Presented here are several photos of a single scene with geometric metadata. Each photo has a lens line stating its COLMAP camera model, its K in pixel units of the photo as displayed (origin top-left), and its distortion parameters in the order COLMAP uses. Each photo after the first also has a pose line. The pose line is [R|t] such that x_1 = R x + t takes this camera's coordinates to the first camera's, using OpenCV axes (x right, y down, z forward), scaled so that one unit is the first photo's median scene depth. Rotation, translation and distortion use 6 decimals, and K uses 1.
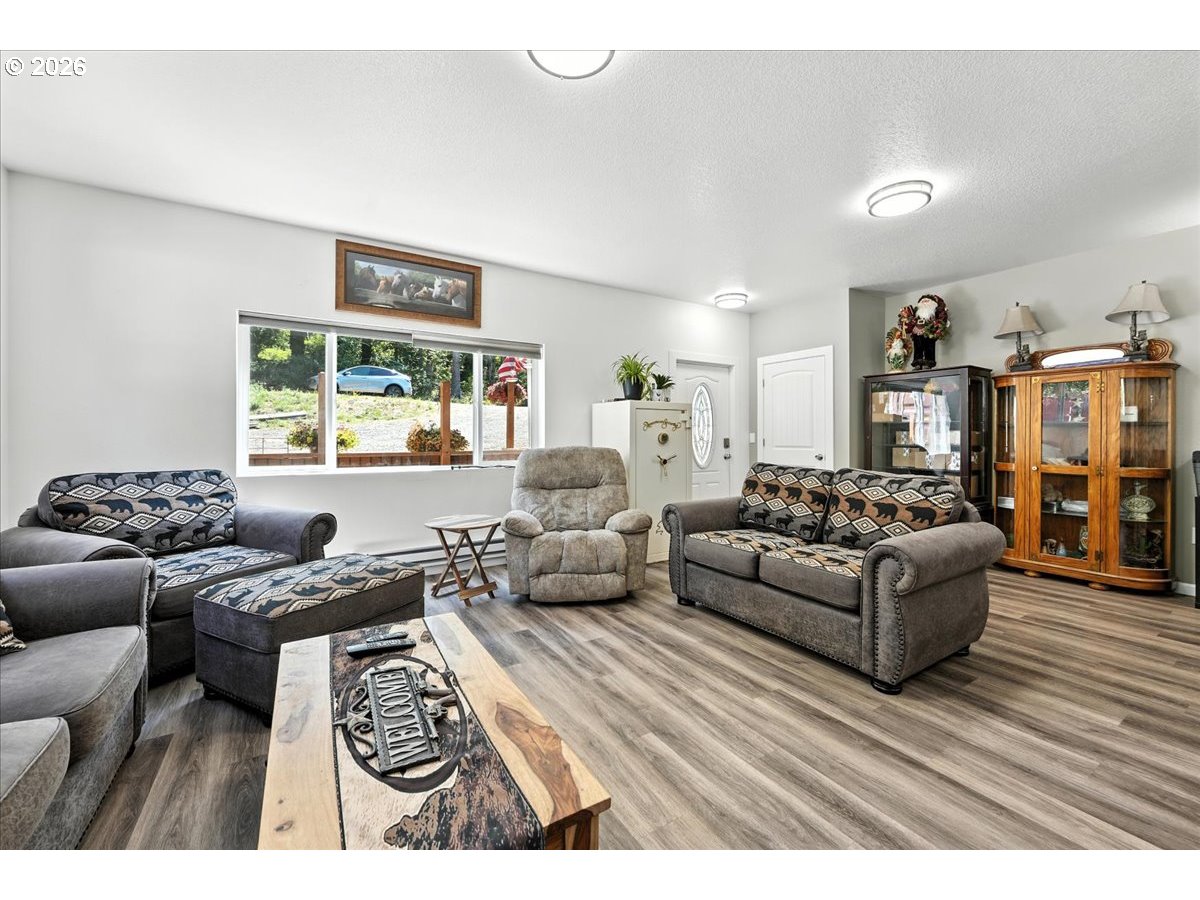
lens RADIAL K [[493.2, 0, 596.2], [0, 493.2, 437.2], [0, 0, 1]] dist [-0.003062, 0.000166]
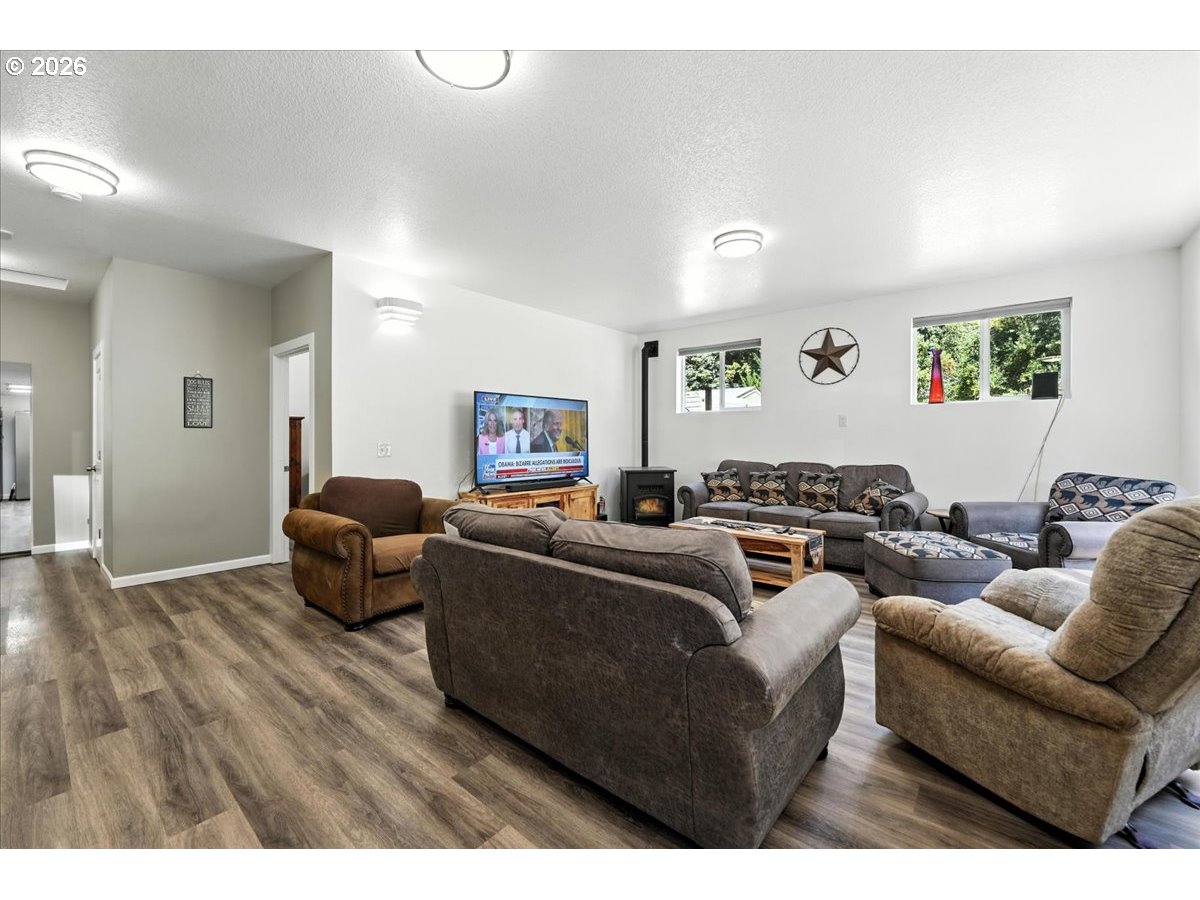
lens RADIAL K [[493.2, 0, 596.2], [0, 493.2, 437.2], [0, 0, 1]] dist [-0.003062, 0.000166]
pose [[-0.961171, 0.000726, -0.275953, 0.549475], [0.000729, 1.000000, 0.000091, -0.022187], [0.275953, -0.000114, -0.961171, 1.419713]]
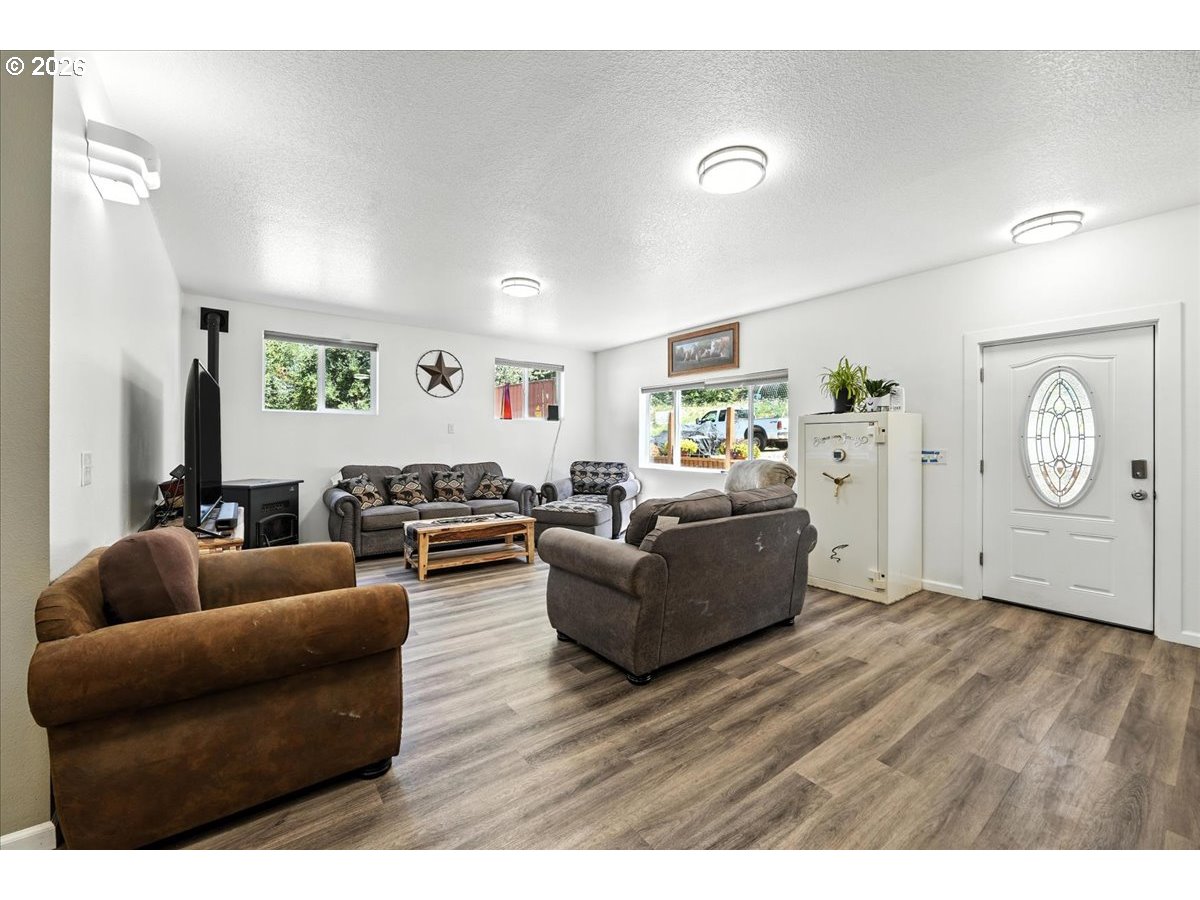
lens RADIAL K [[493.2, 0, 596.2], [0, 493.2, 437.2], [0, 0, 1]] dist [-0.003062, 0.000166]
pose [[0.069189, -0.008860, -0.997564, 1.266764], [-0.005225, 0.999944, -0.009243, -0.024322], [0.997590, 0.005852, 0.069139, 0.632163]]
